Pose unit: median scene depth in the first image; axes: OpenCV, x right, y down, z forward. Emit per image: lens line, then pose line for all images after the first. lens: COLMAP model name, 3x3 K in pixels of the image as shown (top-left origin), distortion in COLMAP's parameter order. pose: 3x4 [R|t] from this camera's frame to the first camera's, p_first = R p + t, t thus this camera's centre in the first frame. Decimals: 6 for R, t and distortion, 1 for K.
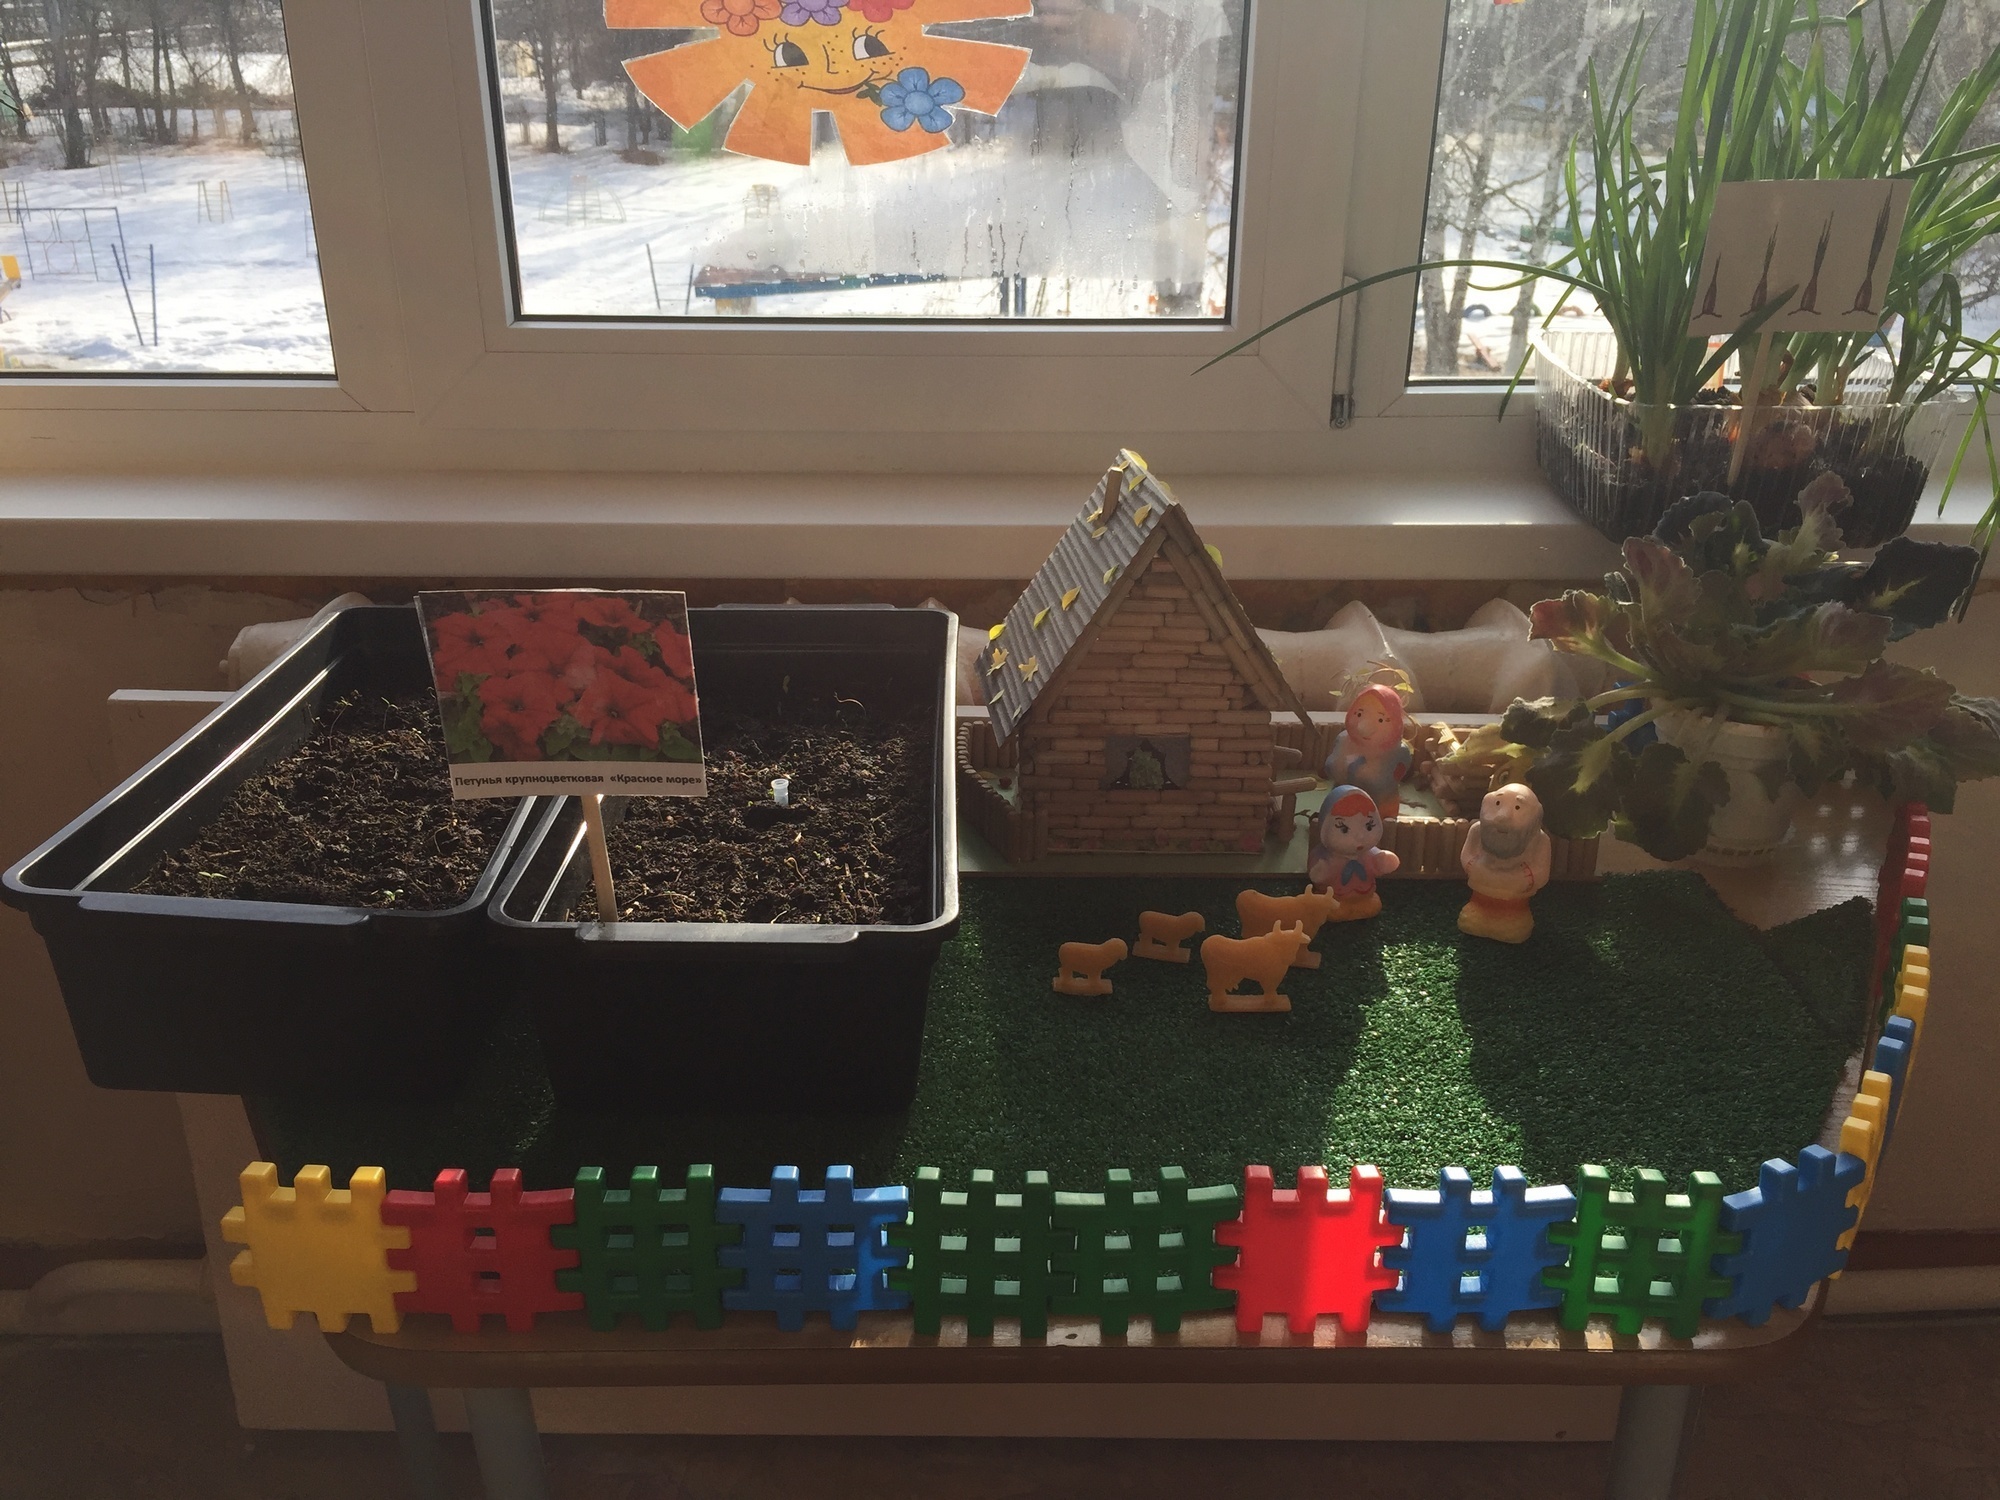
lens RADIAL K [[1733.4, 0, 1000.0], [0, 1733.4, 750.0], [0, 0, 1]] dist [0.068899, -0.085904]
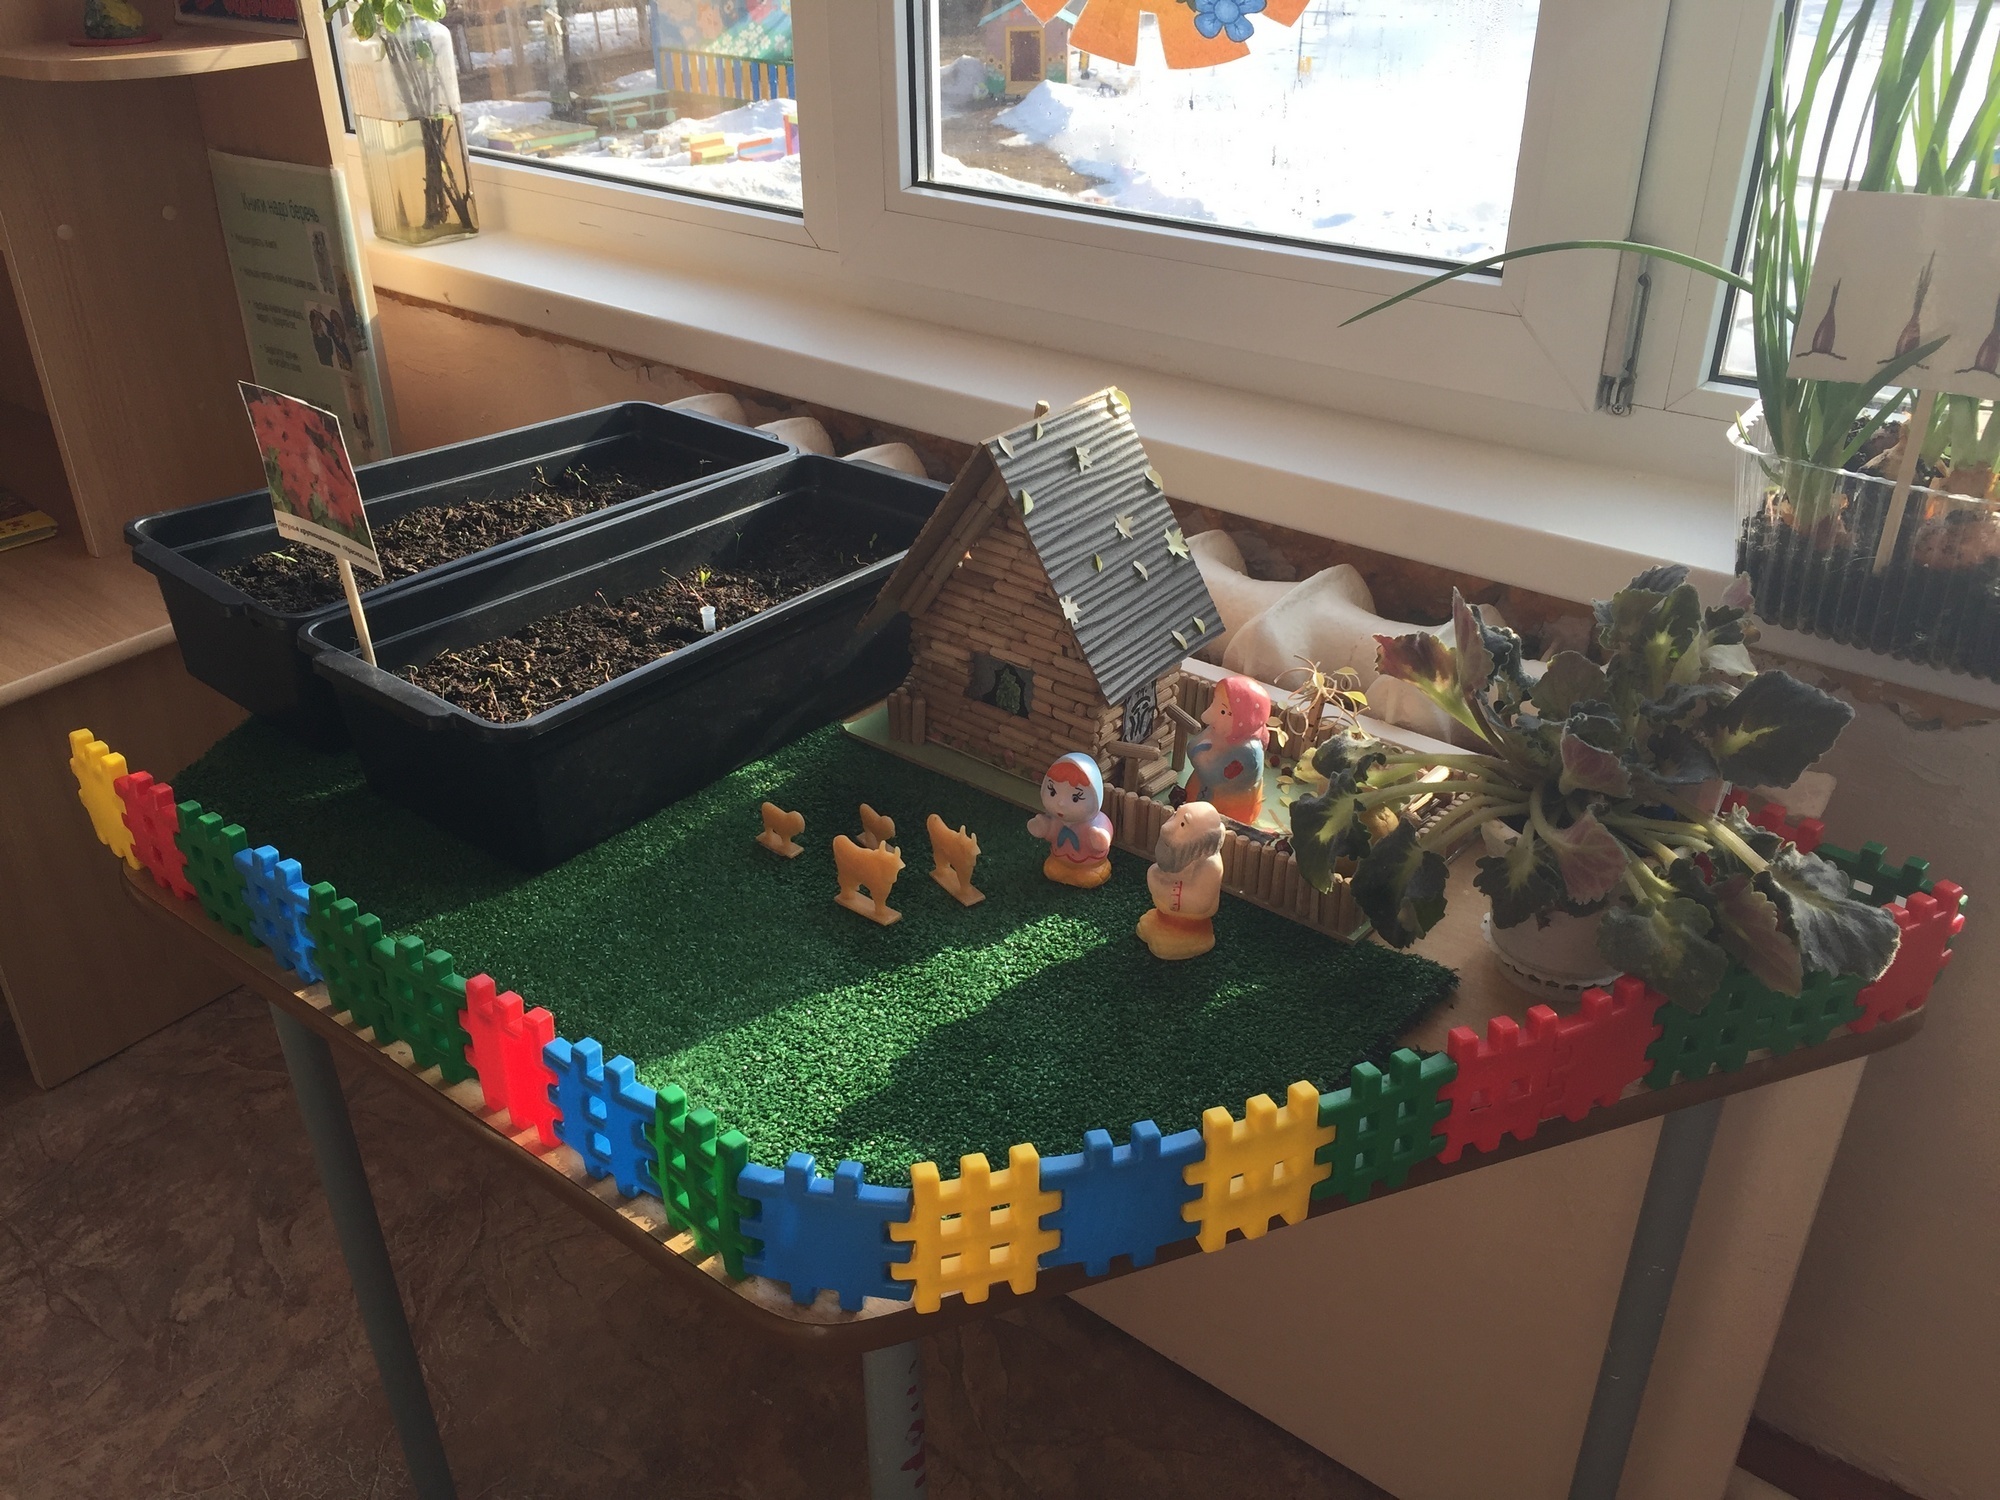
lens RADIAL K [[1733.4, 0, 1000.0], [0, 1733.4, 750.0], [0, 0, 1]] dist [0.068899, -0.085904]
pose [[0.771653, 0.298560, -0.561617, 0.691512], [-0.246102, 0.954360, 0.169206, -0.133473], [0.586503, 0.007646, 0.809911, 0.150551]]
